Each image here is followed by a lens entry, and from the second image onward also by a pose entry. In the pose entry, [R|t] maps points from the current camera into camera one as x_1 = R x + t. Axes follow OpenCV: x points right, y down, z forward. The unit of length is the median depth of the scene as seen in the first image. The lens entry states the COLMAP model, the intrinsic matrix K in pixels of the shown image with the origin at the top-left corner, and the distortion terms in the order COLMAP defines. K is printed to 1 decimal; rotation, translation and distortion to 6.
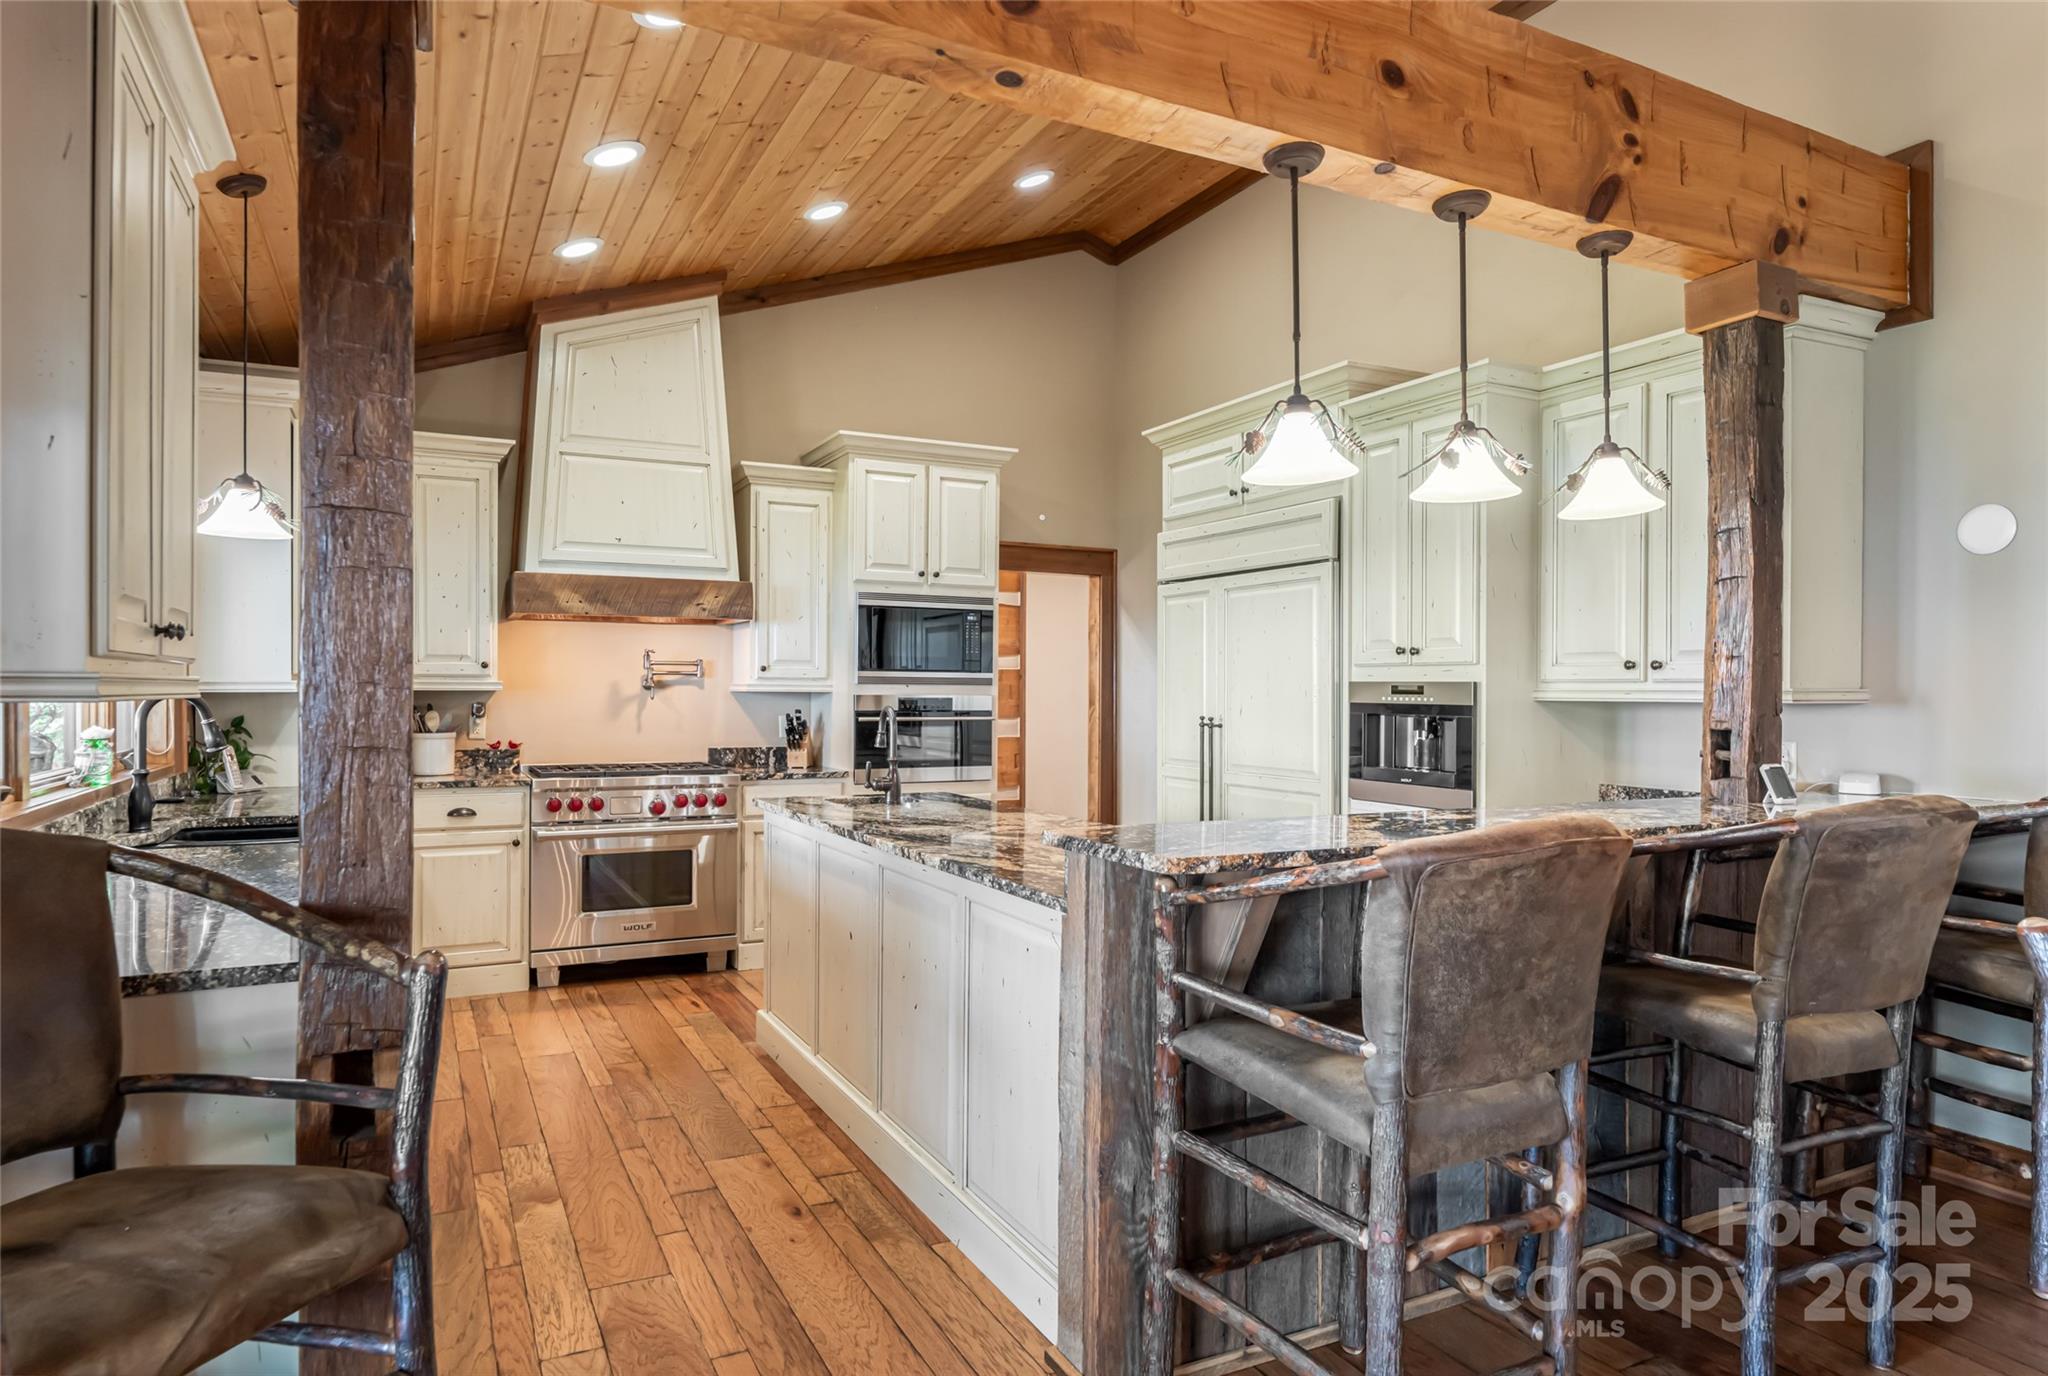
lens RADIAL K [[1216.4, 0, 1024.0], [0, 1216.4, 688.0], [0, 0, 1]] dist [-0.000381, -0.000538]
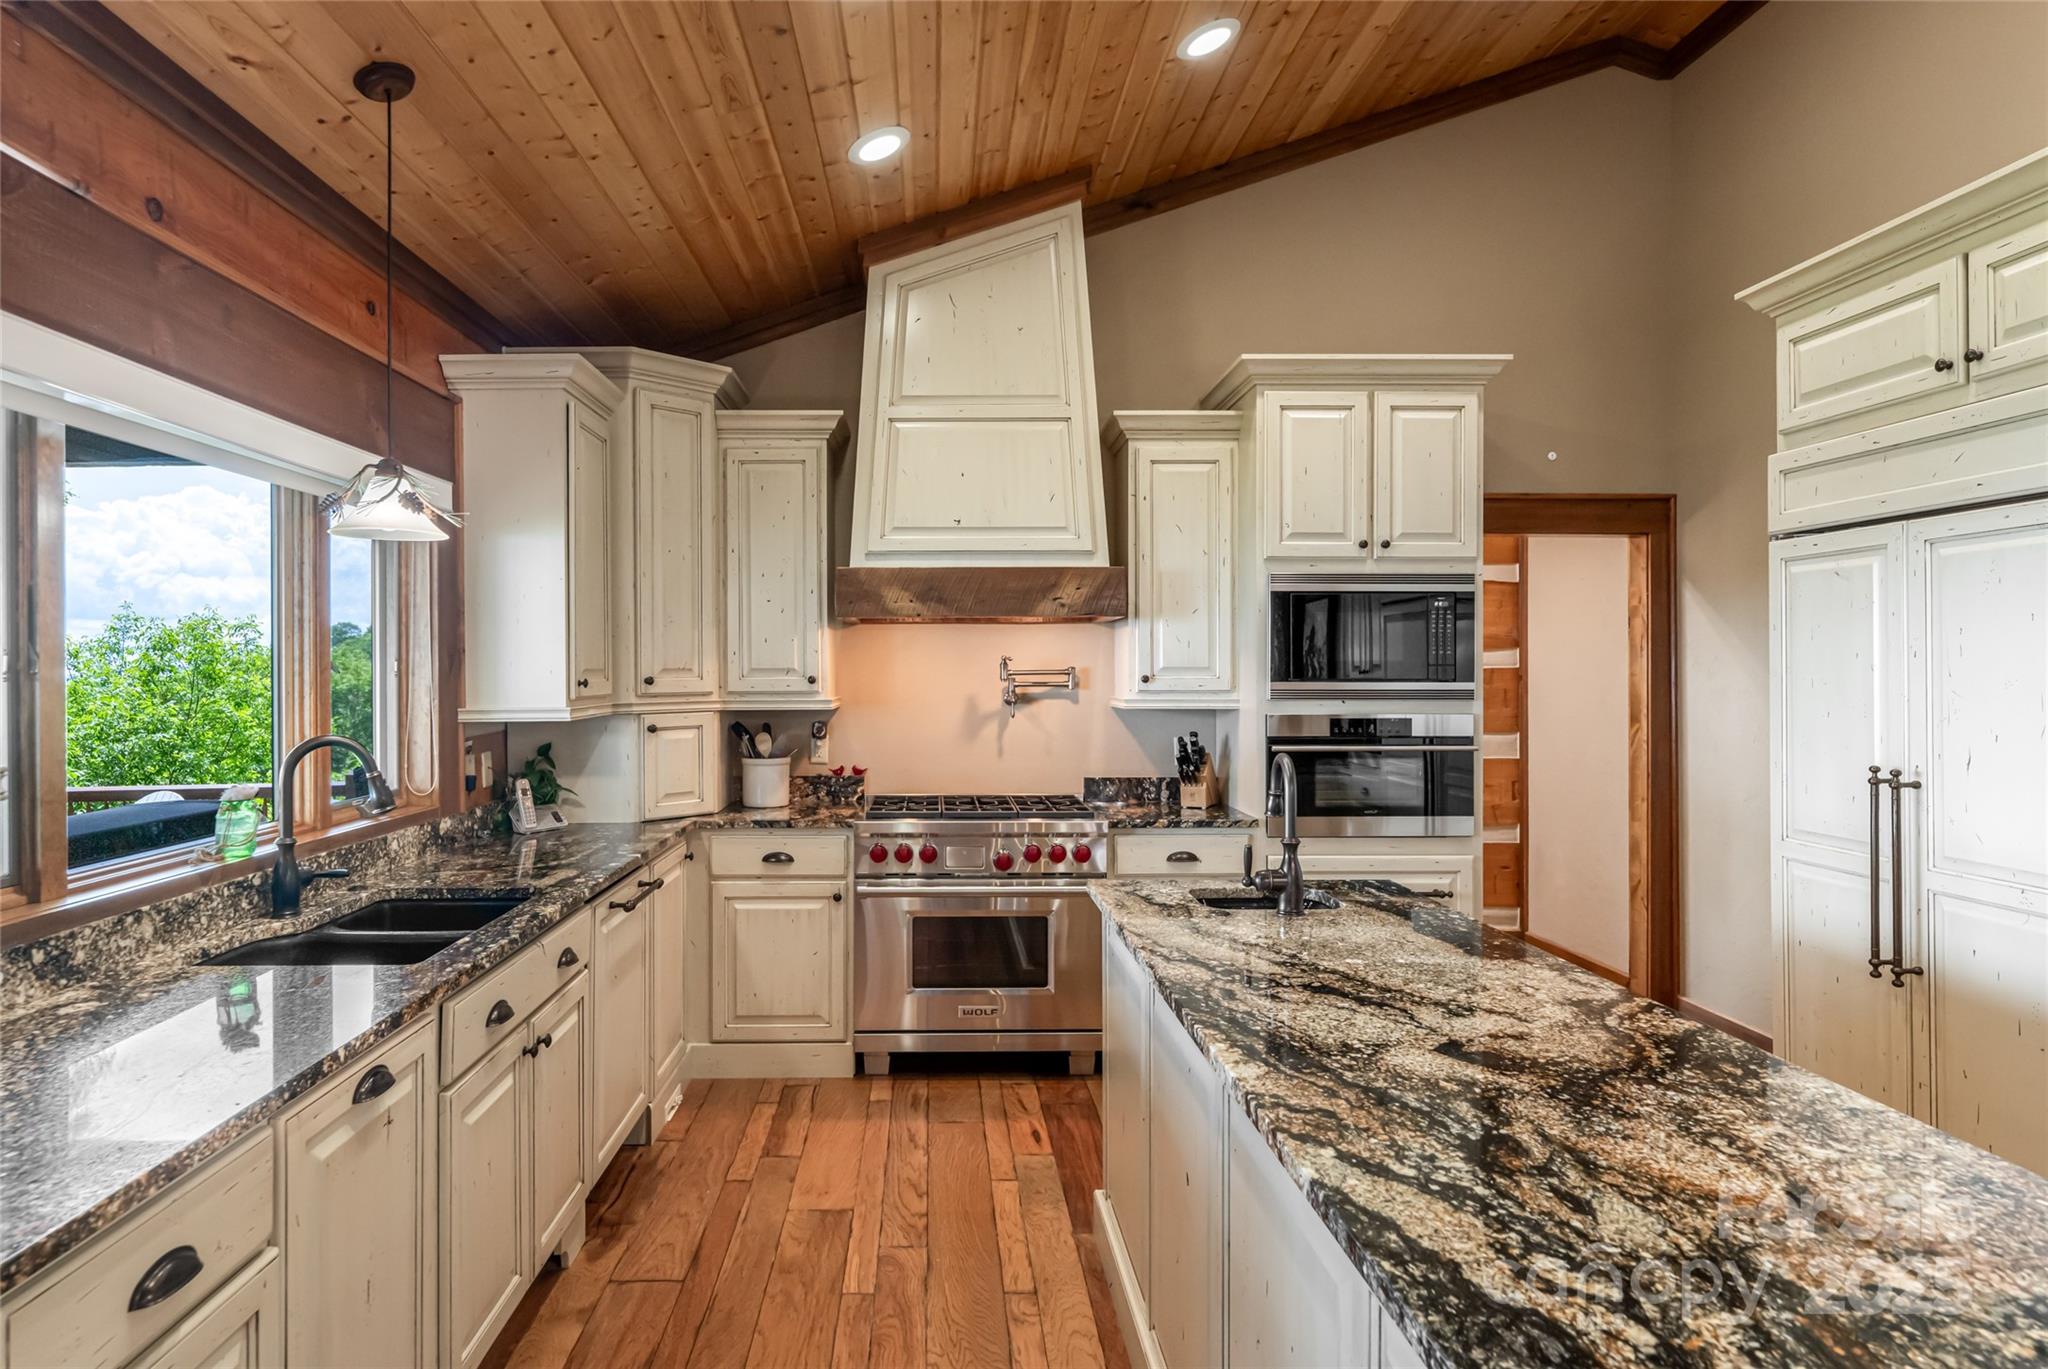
lens RADIAL K [[1173.2, 0, 945.9], [0, 1173.2, 671.1], [0, 0, 1]] dist [0.001030, -0.000932]
pose [[0.896375, -0.006982, -0.443241, 0.000842], [0.007380, 0.999972, -0.000828, -0.022969], [0.443235, -0.002529, 0.896402, 0.302612]]
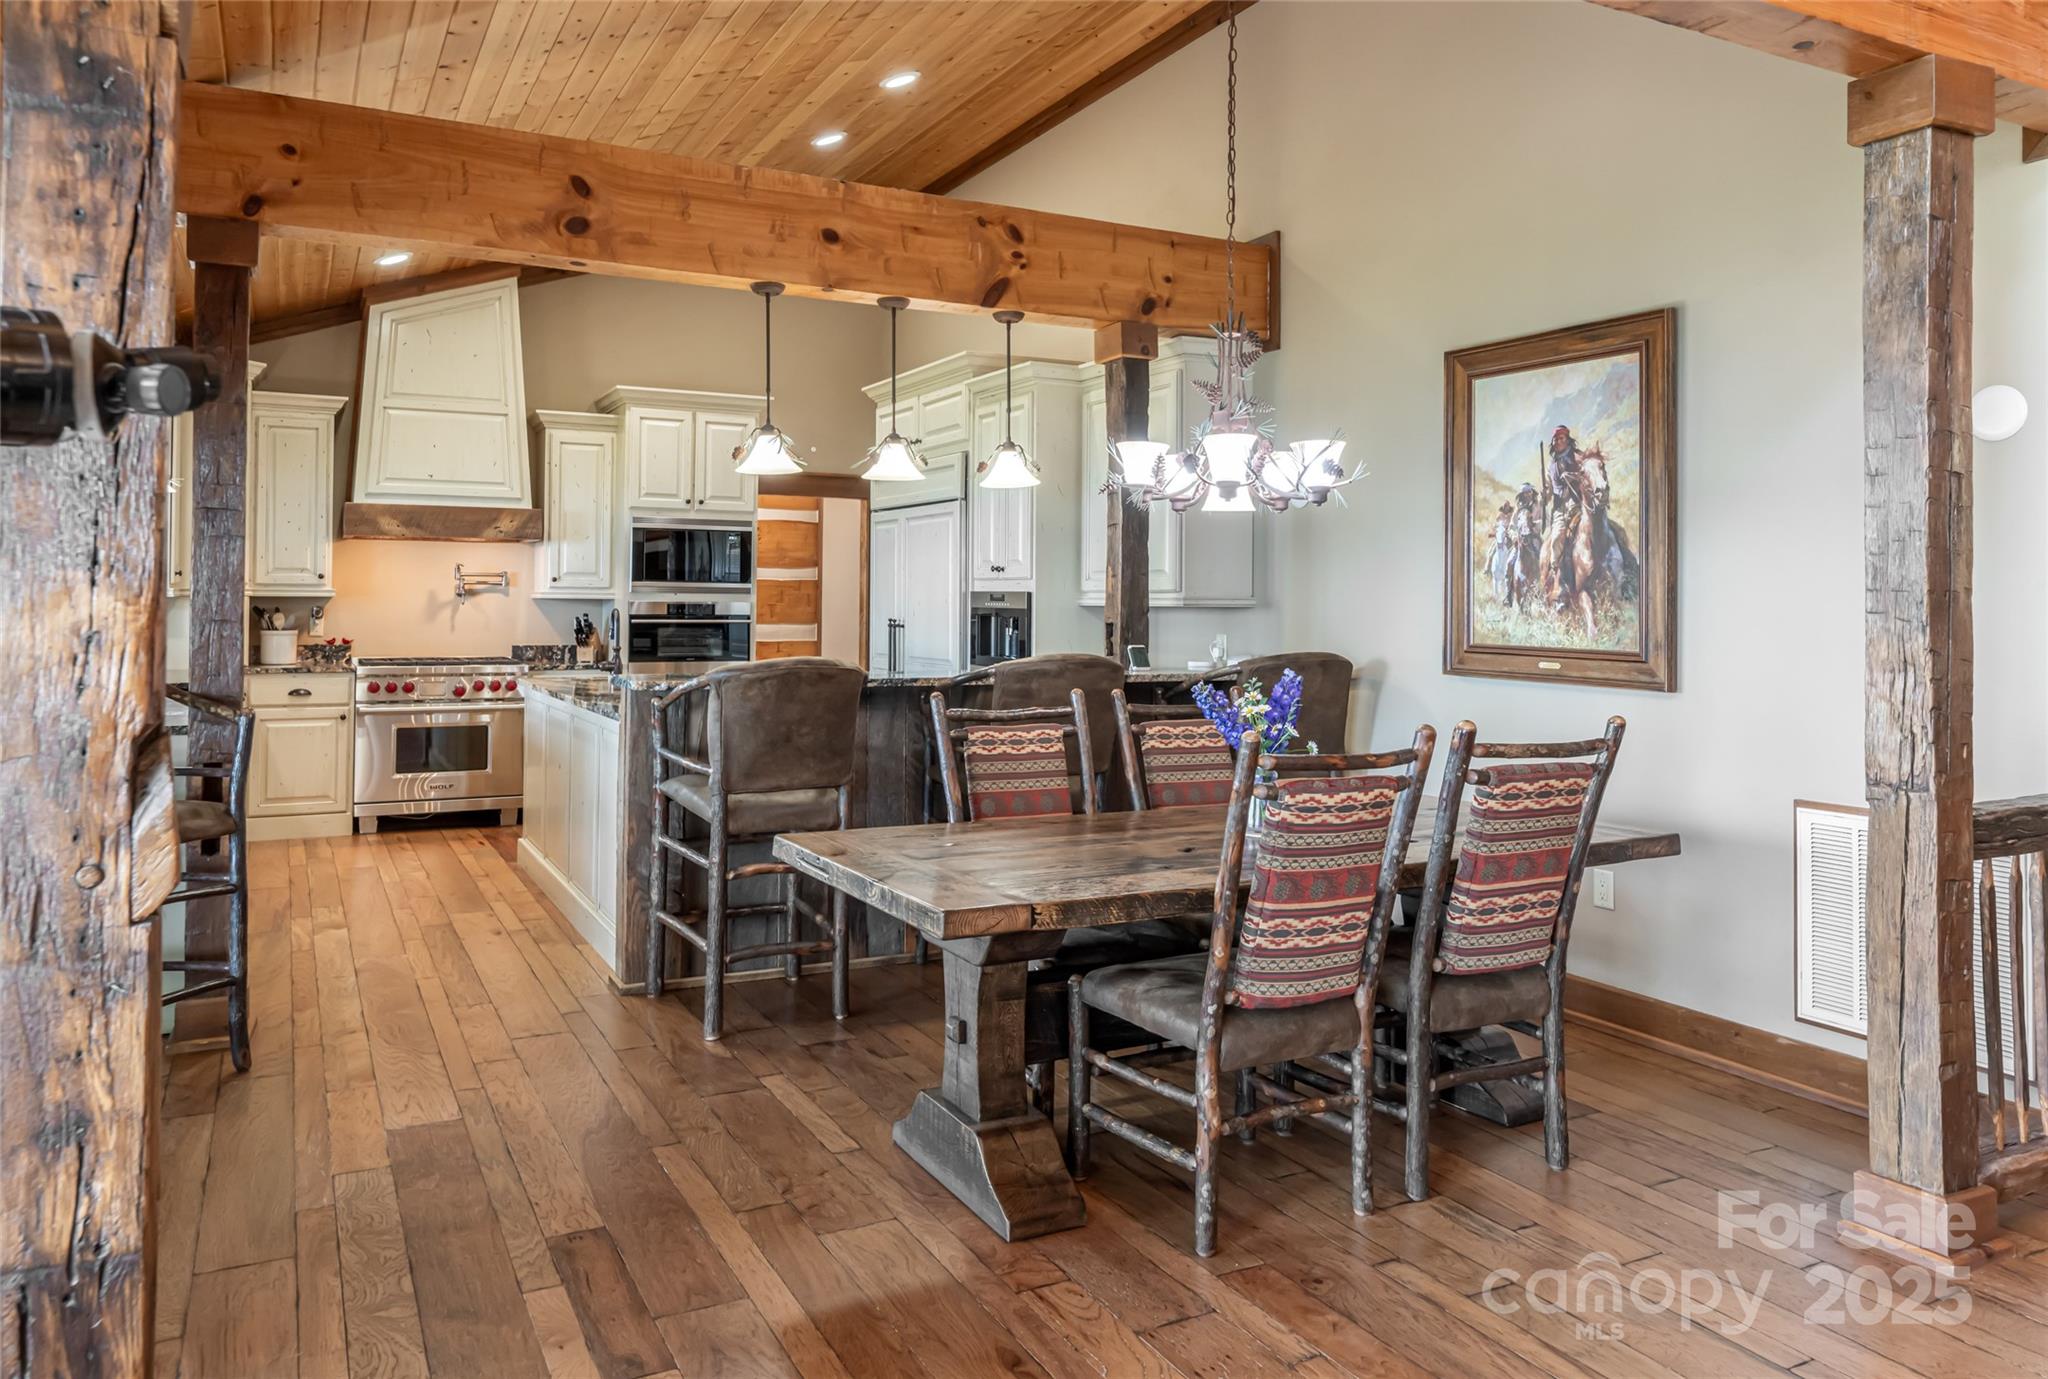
lens RADIAL K [[1430.3, 0, 1016.4], [0, 1430.3, 569.8], [0, 0, 1]] dist [-0.000350, 0.001910]
pose [[0.999977, 0.002836, 0.006215, 0.256562], [-0.002710, 0.999791, -0.020241, 0.002150], [-0.006271, 0.020223, 0.999776, -0.465037]]
